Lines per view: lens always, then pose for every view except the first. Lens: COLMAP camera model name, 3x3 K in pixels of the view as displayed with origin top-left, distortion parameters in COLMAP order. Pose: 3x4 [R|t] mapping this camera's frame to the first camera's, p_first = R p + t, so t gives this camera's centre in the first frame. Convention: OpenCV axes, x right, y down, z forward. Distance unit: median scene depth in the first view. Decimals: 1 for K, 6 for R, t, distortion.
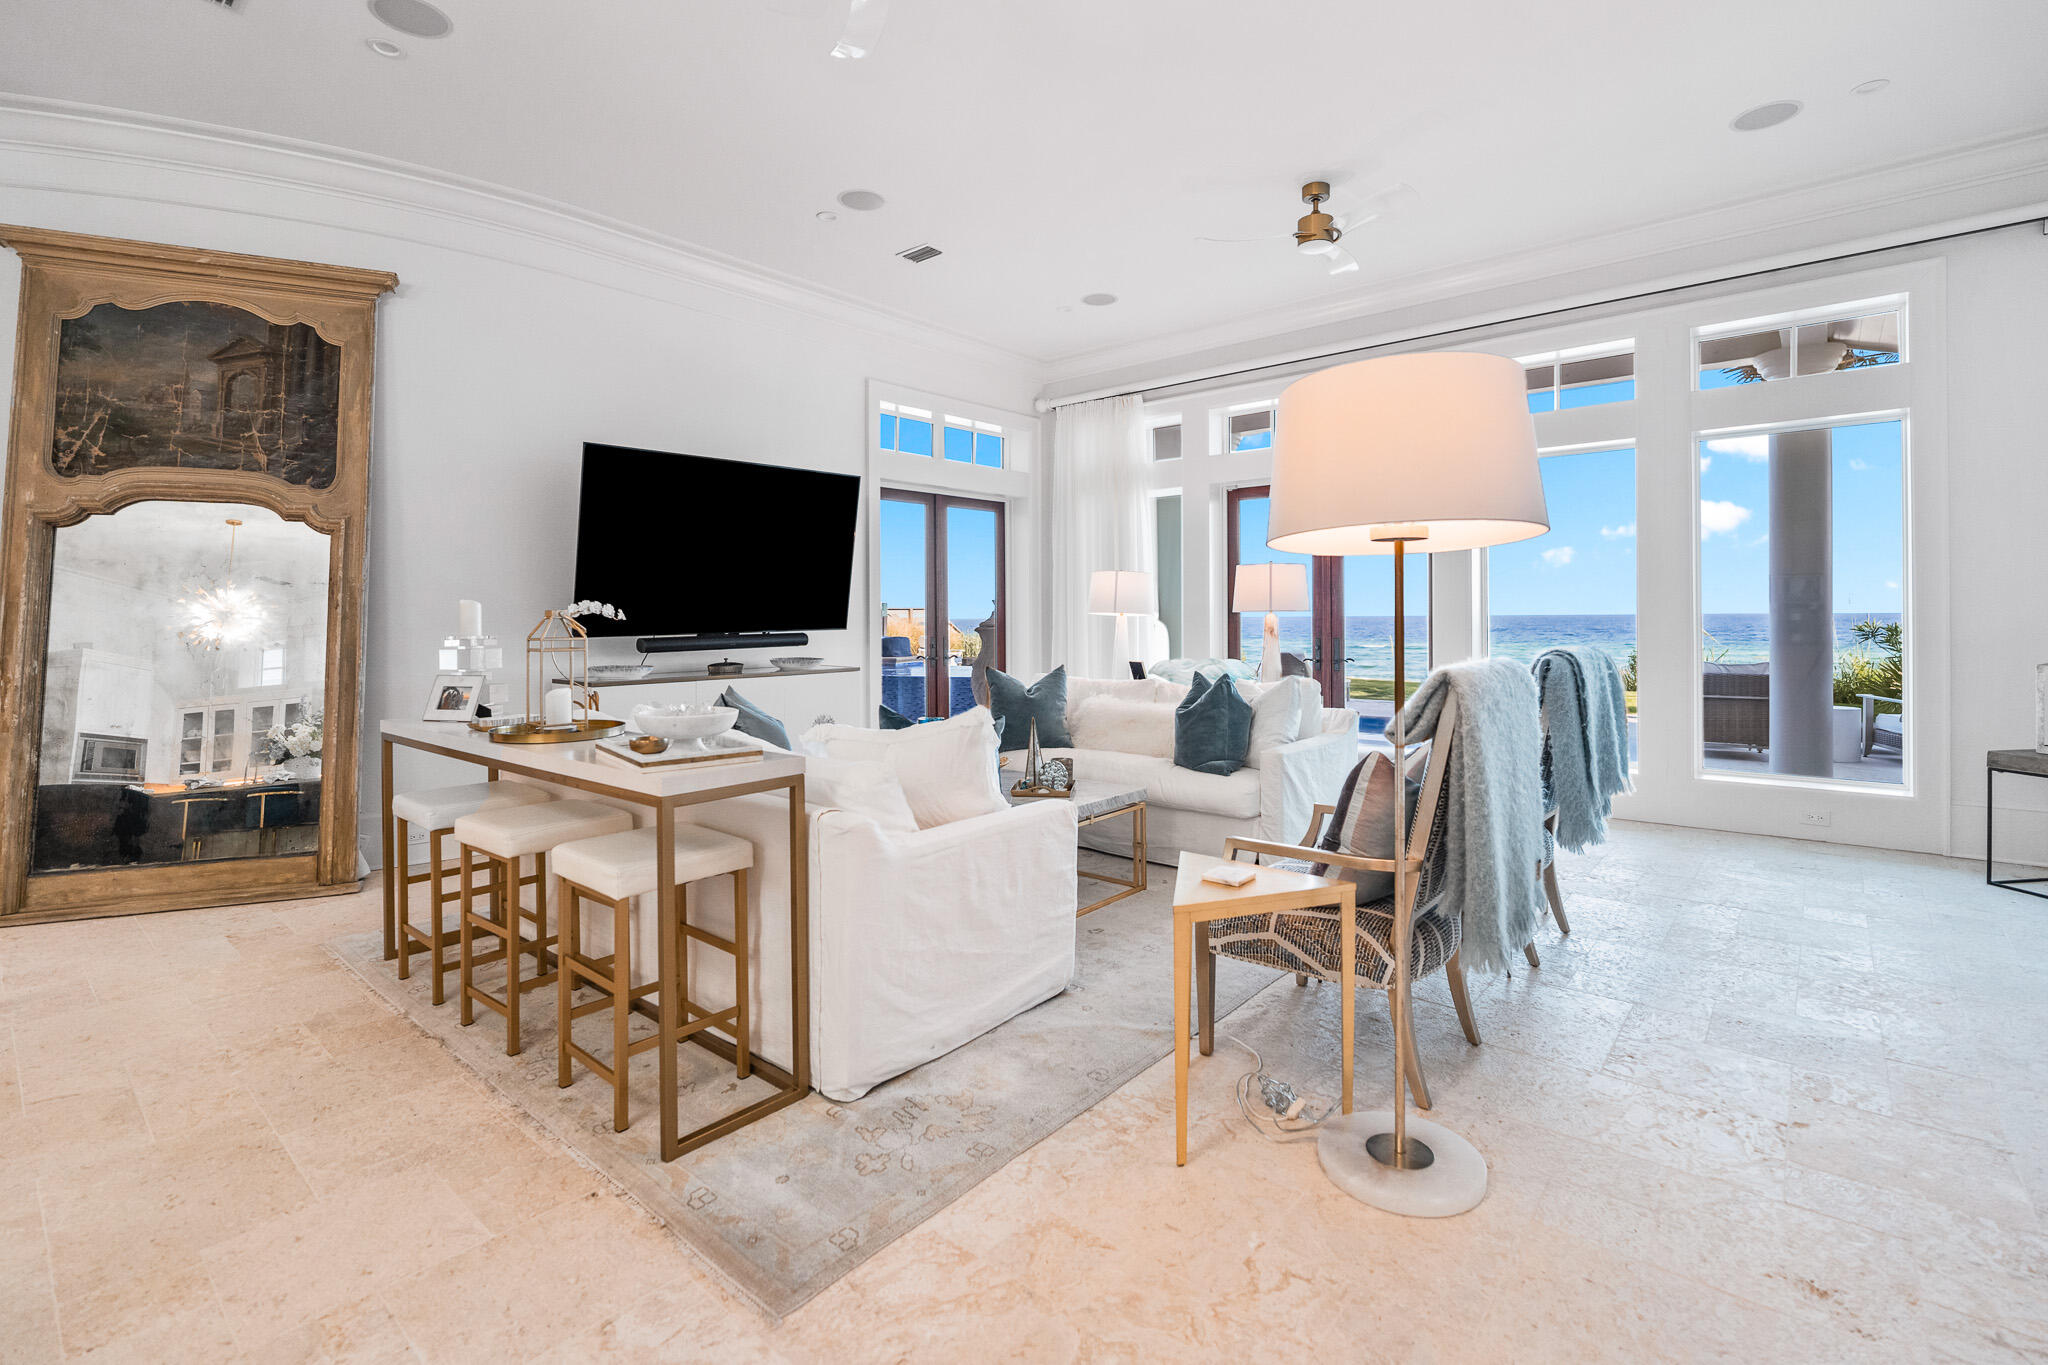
lens RADIAL K [[932.2, 0, 1022.7], [0, 932.2, 617.4], [0, 0, 1]] dist [-0.010601, 0.000079]
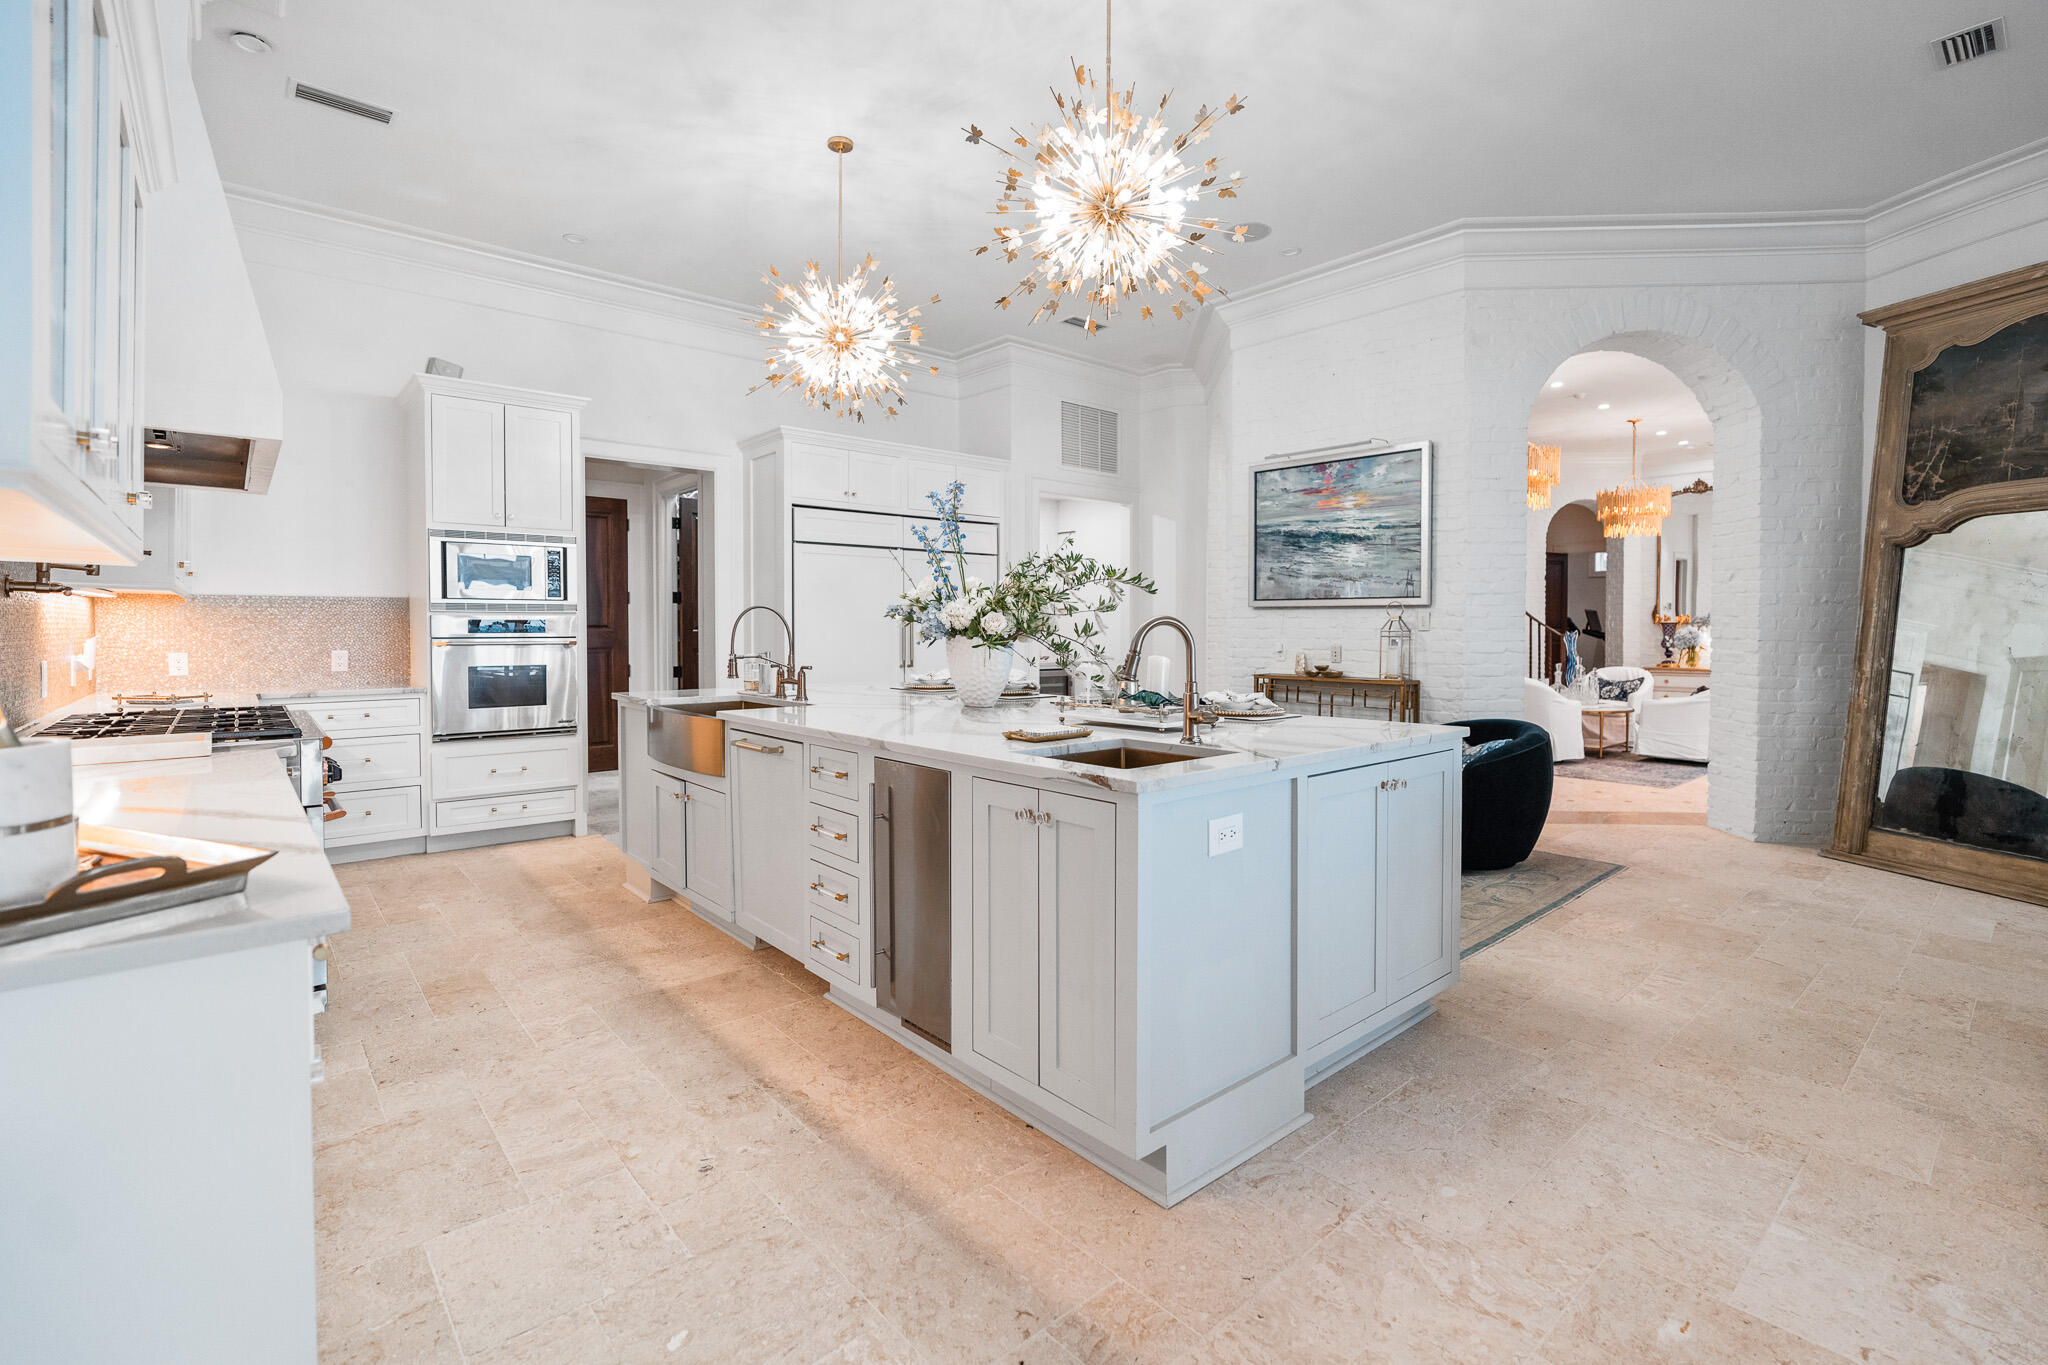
lens RADIAL K [[932.2, 0, 1022.7], [0, 932.2, 617.4], [0, 0, 1]] dist [-0.010601, 0.000079]
pose [[-0.151904, -0.003123, -0.988390, 0.313772], [-0.000550, 0.999995, -0.003075, -0.002752], [0.988395, 0.000076, -0.151905, 0.042967]]
